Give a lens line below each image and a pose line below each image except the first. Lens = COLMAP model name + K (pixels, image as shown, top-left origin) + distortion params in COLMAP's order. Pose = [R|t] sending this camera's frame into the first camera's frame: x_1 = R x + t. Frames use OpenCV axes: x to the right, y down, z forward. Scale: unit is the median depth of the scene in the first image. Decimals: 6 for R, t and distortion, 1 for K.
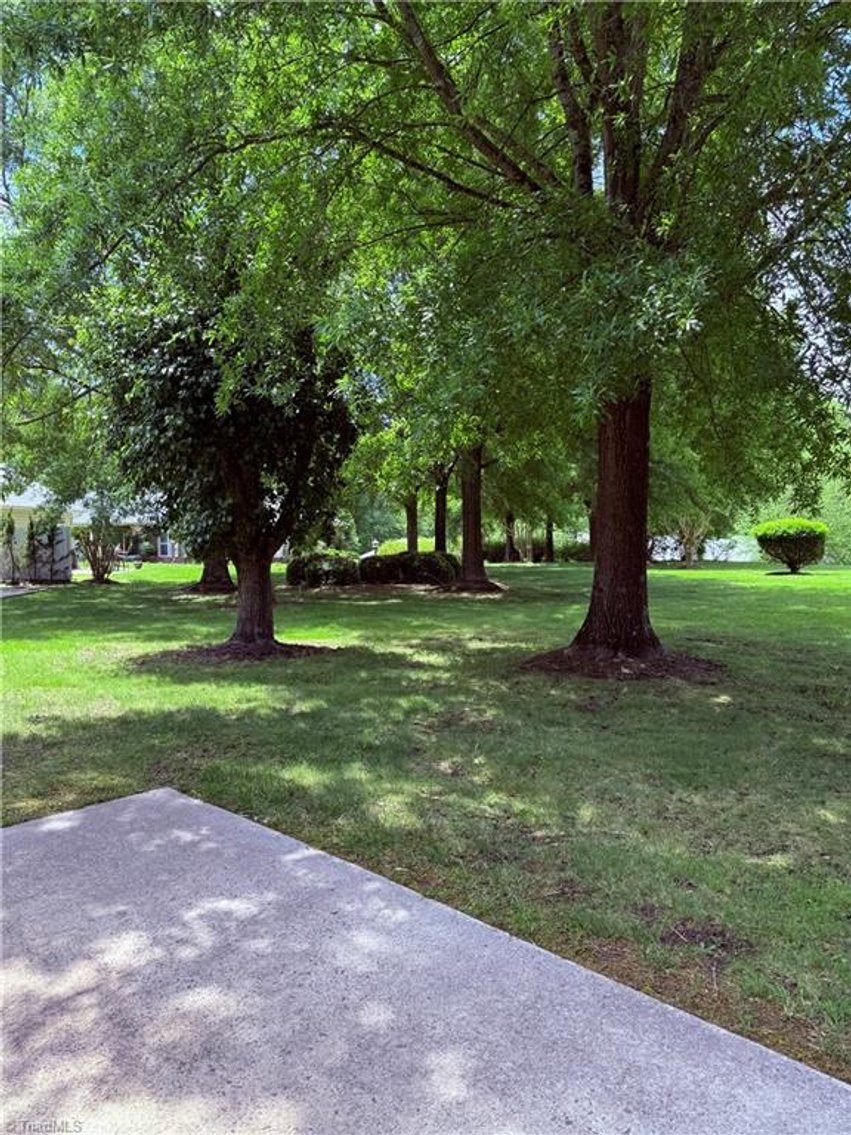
lens RADIAL K [[801.2, 0, 428.8], [0, 801.2, 568.0], [0, 0, 1]] dist [0.039215, -0.037198]
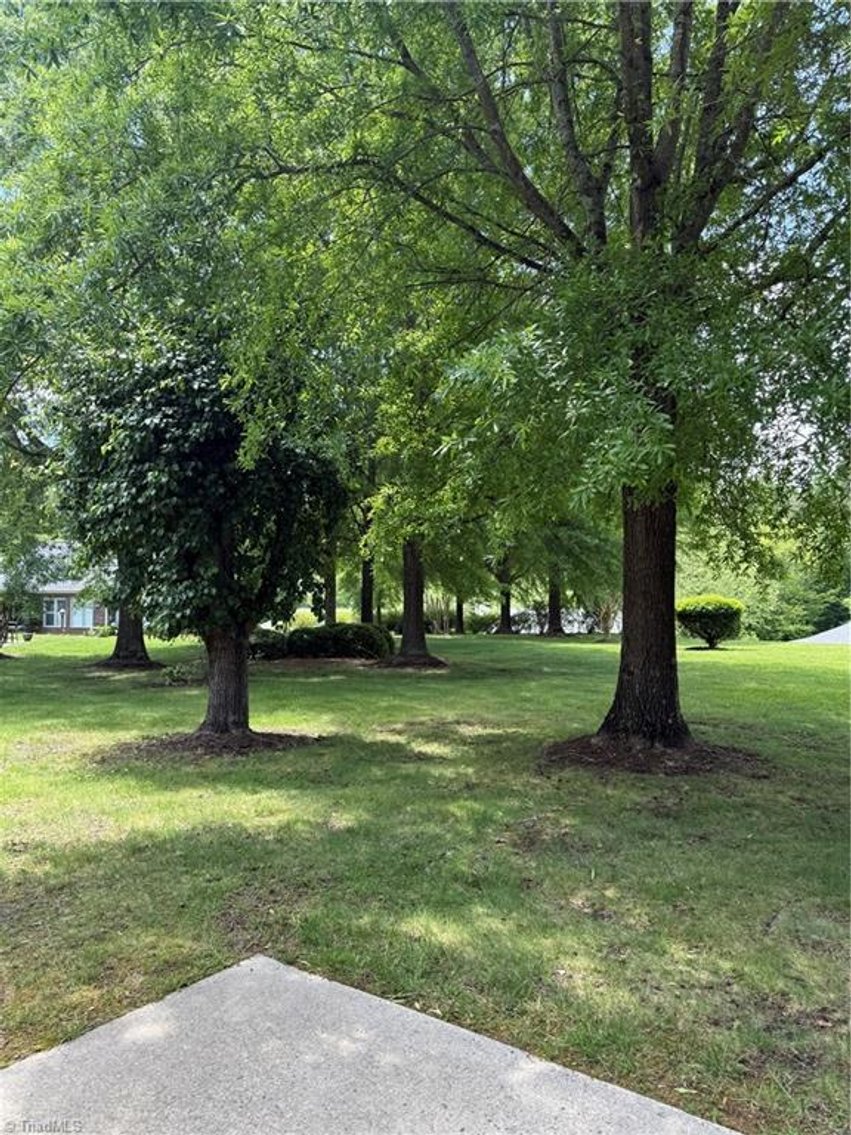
lens RADIAL K [[801.2, 0, 428.8], [0, 801.2, 568.0], [0, 0, 1]] dist [0.039215, -0.037198]
pose [[0.990127, 0.017148, 0.139123, -0.146164], [-0.004905, 0.996120, -0.087874, -0.010696], [-0.140090, 0.086324, 0.986369, 0.109065]]
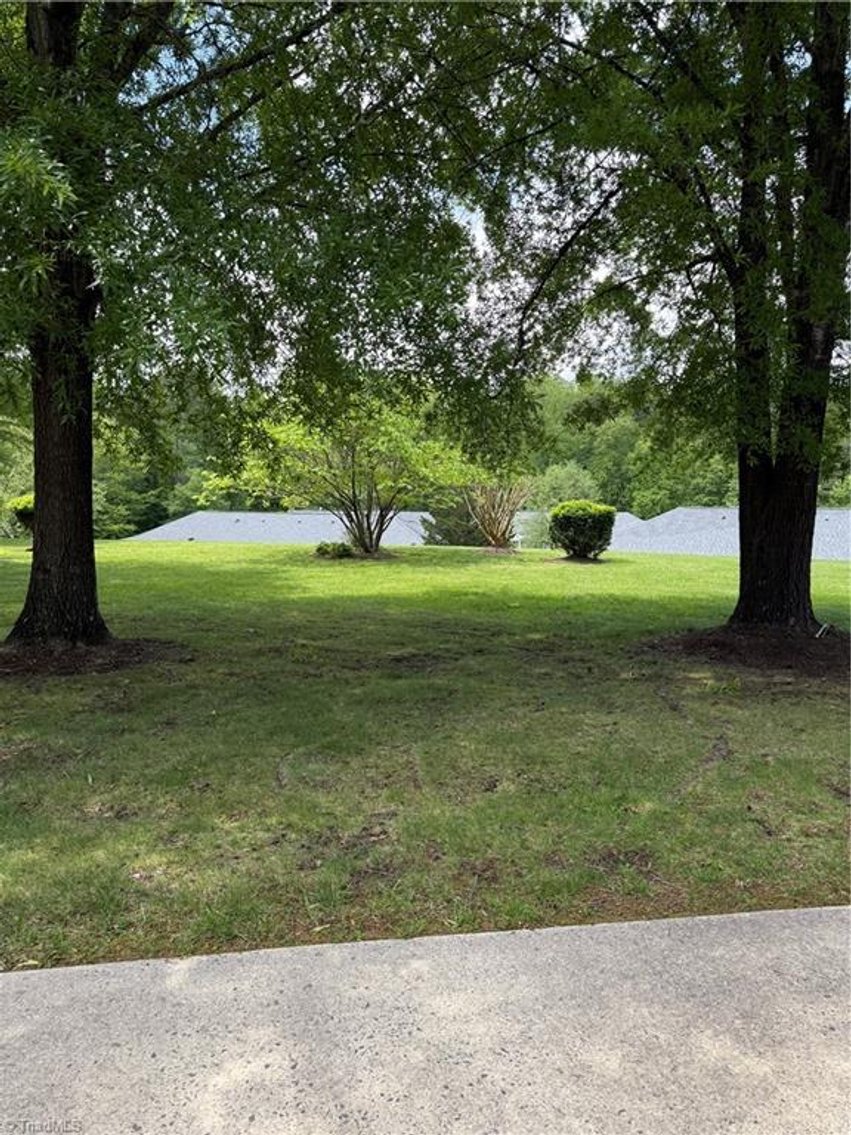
lens RADIAL K [[802.8, 0, 420.7], [0, 802.8, 560.5], [0, 0, 1]] dist [0.032394, -0.040655]
pose [[0.592823, -0.042167, 0.804228, -0.232746], [0.025018, 0.999111, 0.033944, -0.002455], [-0.804944, -0.000002, 0.593351, 0.179791]]
